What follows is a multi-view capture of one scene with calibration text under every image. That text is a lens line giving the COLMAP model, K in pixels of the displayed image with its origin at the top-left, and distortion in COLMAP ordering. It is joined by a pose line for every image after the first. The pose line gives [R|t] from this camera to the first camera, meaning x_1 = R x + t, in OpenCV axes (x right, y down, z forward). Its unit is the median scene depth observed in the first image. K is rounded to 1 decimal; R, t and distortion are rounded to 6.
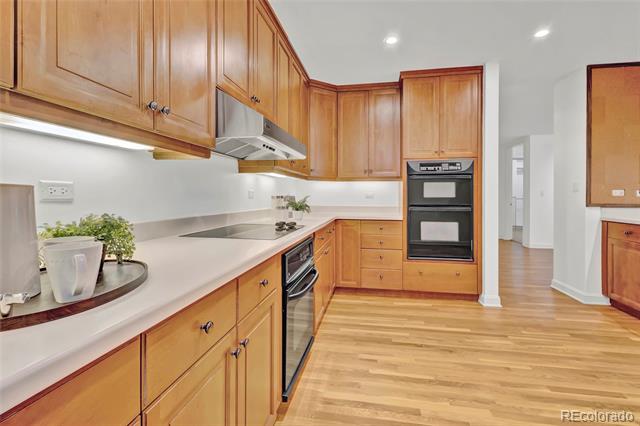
lens RADIAL K [[300.2, 0, 319.8], [0, 300.2, 206.3], [0, 0, 1]] dist [0.000704, -0.000165]
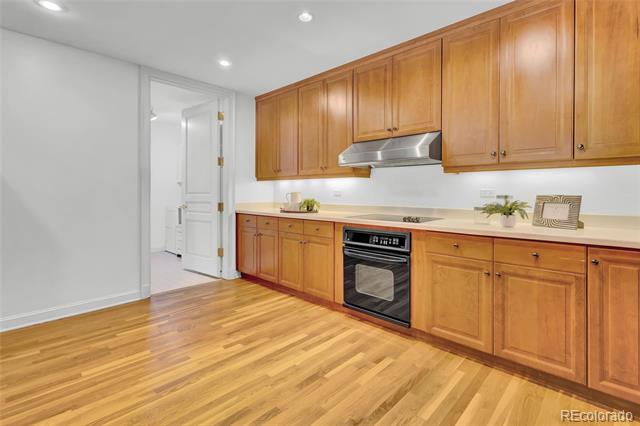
lens RADIAL K [[305.3, 0, 321.7], [0, 305.3, 191.7], [0, 0, 1]] dist [0.004988, 0.000241]
pose [[-0.536554, -0.002767, -0.843861, 1.277481], [-0.023799, 0.999646, 0.011854, -0.059407], [0.843530, 0.026443, -0.536431, 1.553692]]
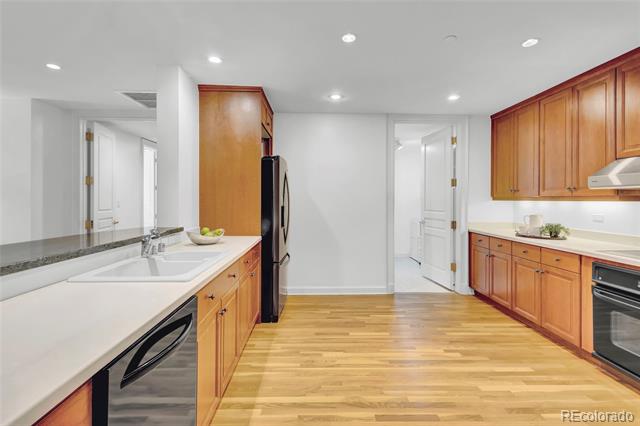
lens RADIAL K [[301.8, 0, 318.6], [0, 301.8, 200.5], [0, 0, 1]] dist [0.000969, -0.000319]
pose [[-0.977258, -0.005480, -0.211981, 1.332335], [-0.011836, 0.999517, 0.028727, -0.151522], [0.211722, 0.030583, -0.976851, 1.823717]]
